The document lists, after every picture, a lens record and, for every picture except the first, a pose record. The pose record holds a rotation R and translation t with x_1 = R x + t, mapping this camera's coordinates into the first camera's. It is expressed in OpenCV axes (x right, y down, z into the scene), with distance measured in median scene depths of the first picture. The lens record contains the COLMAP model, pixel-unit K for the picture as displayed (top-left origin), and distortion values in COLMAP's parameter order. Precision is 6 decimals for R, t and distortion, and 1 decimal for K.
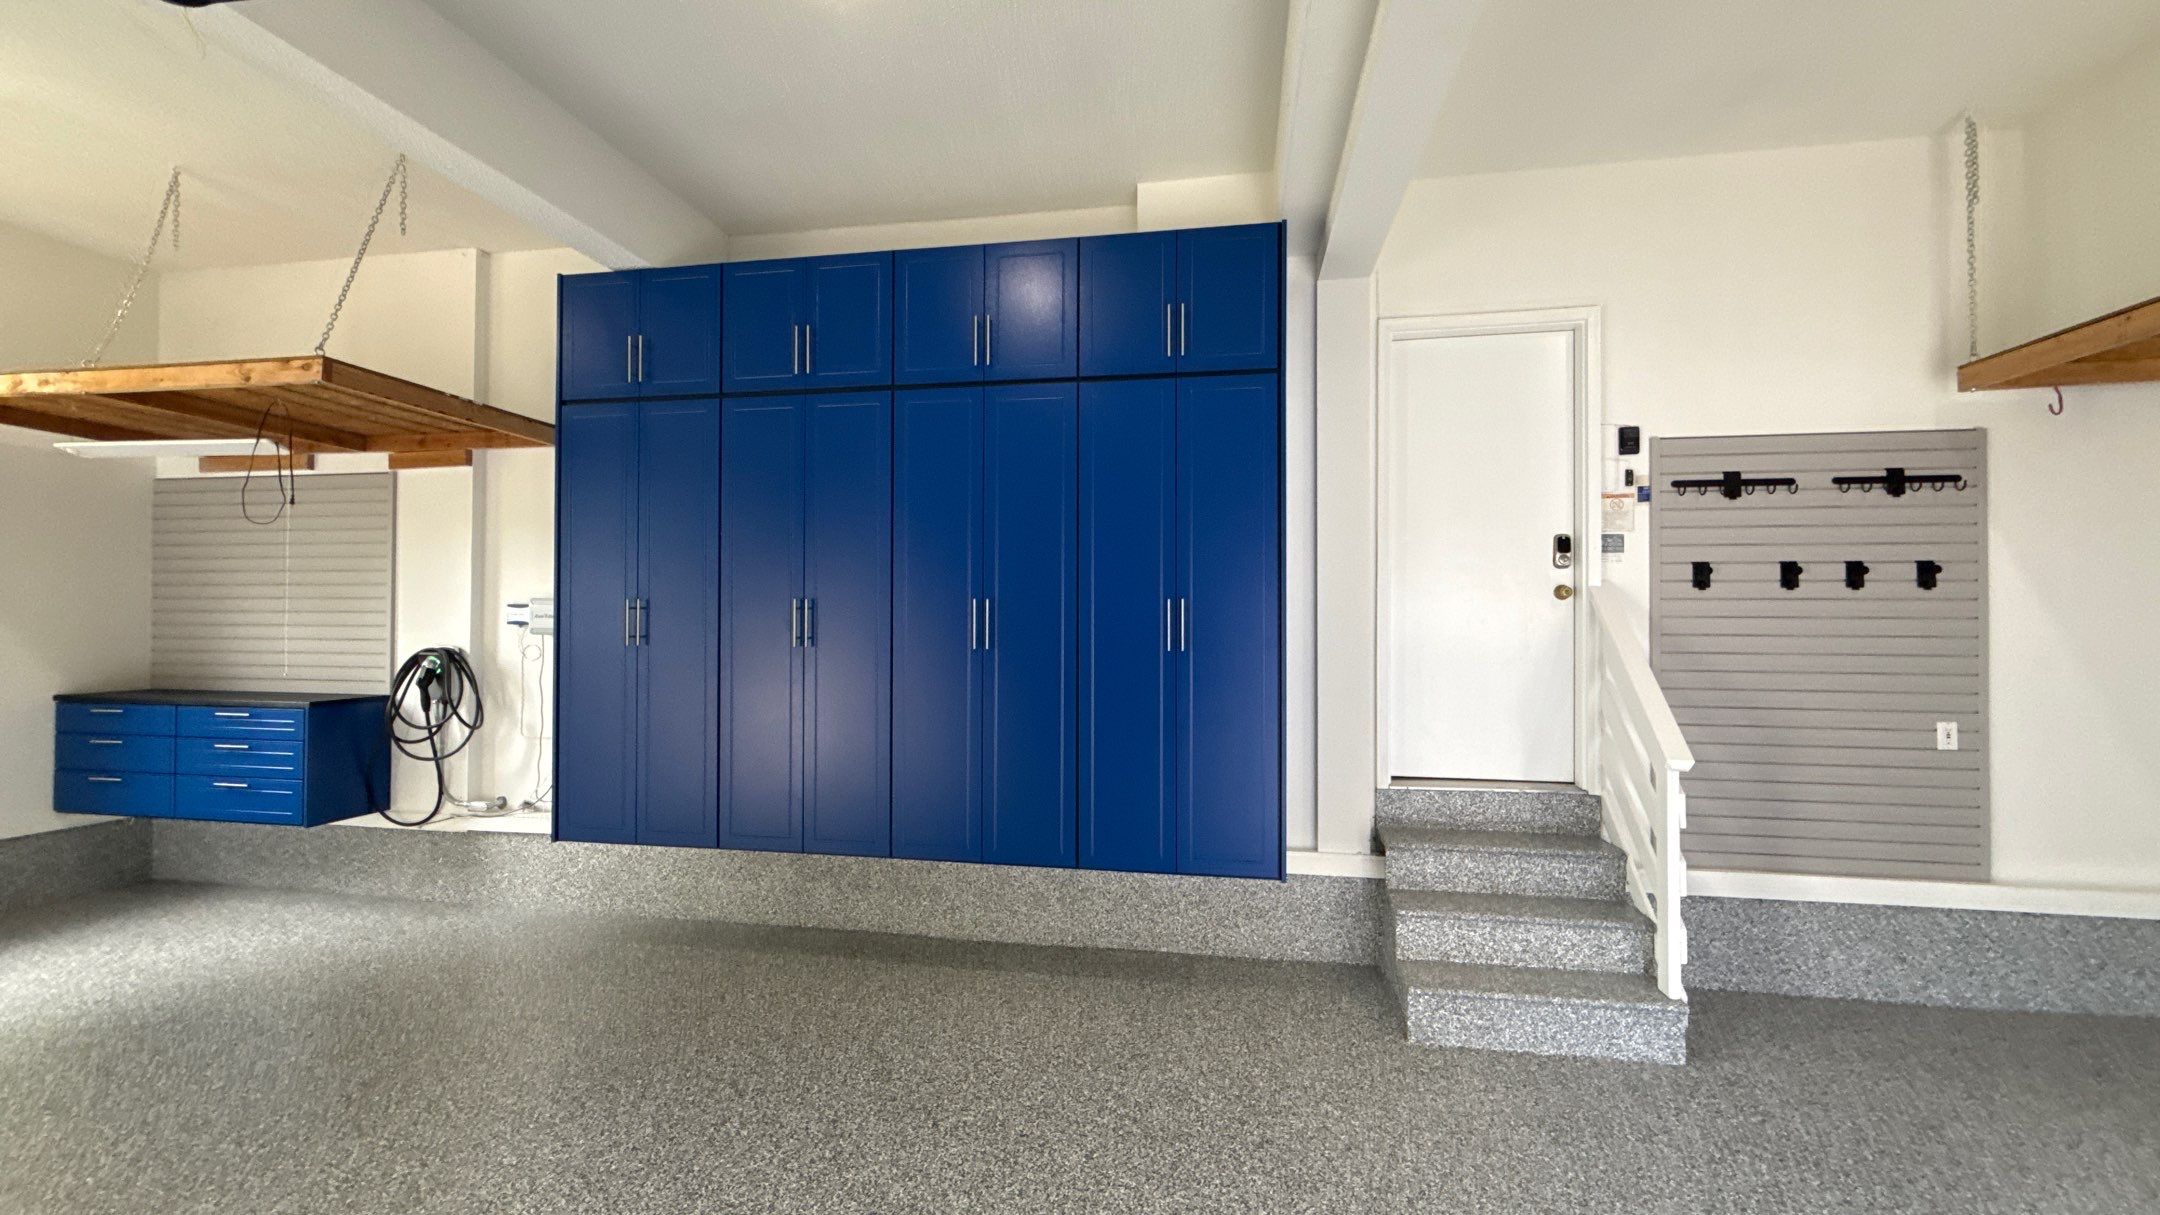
lens RADIAL K [[857.2, 0, 1078.8], [0, 857.2, 610.6], [0, 0, 1]] dist [0.001977, -0.000650]
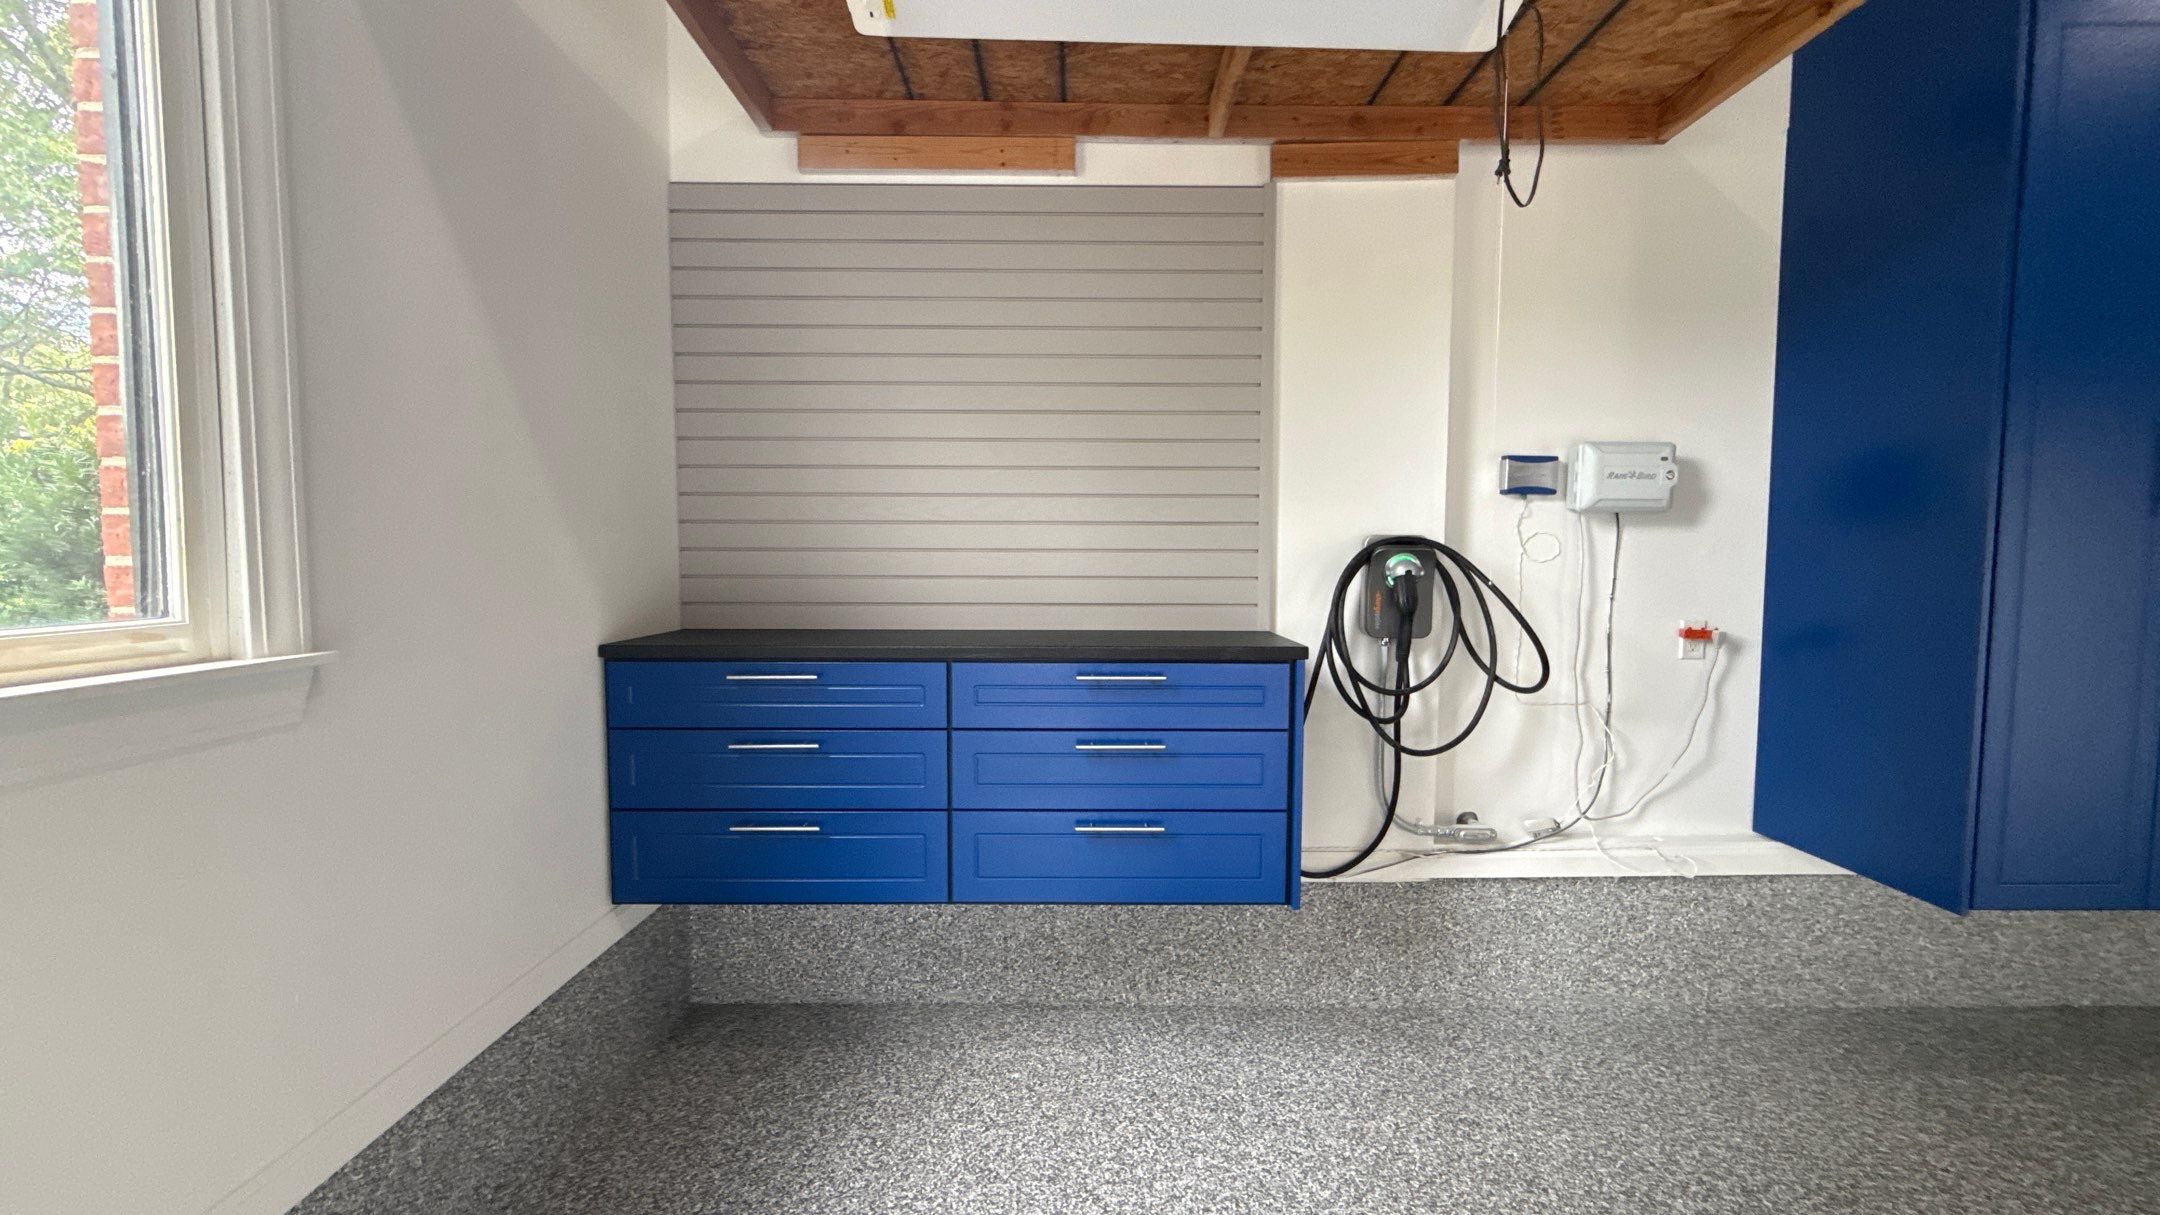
lens RADIAL K [[857.2, 0, 1078.8], [0, 857.2, 610.6], [0, 0, 1]] dist [0.001977, -0.000650]
pose [[0.983836, -0.014585, 0.178476, -1.237999], [0.000932, 0.997081, 0.076344, 0.057254], [-0.179068, -0.074944, 0.980978, 0.634225]]
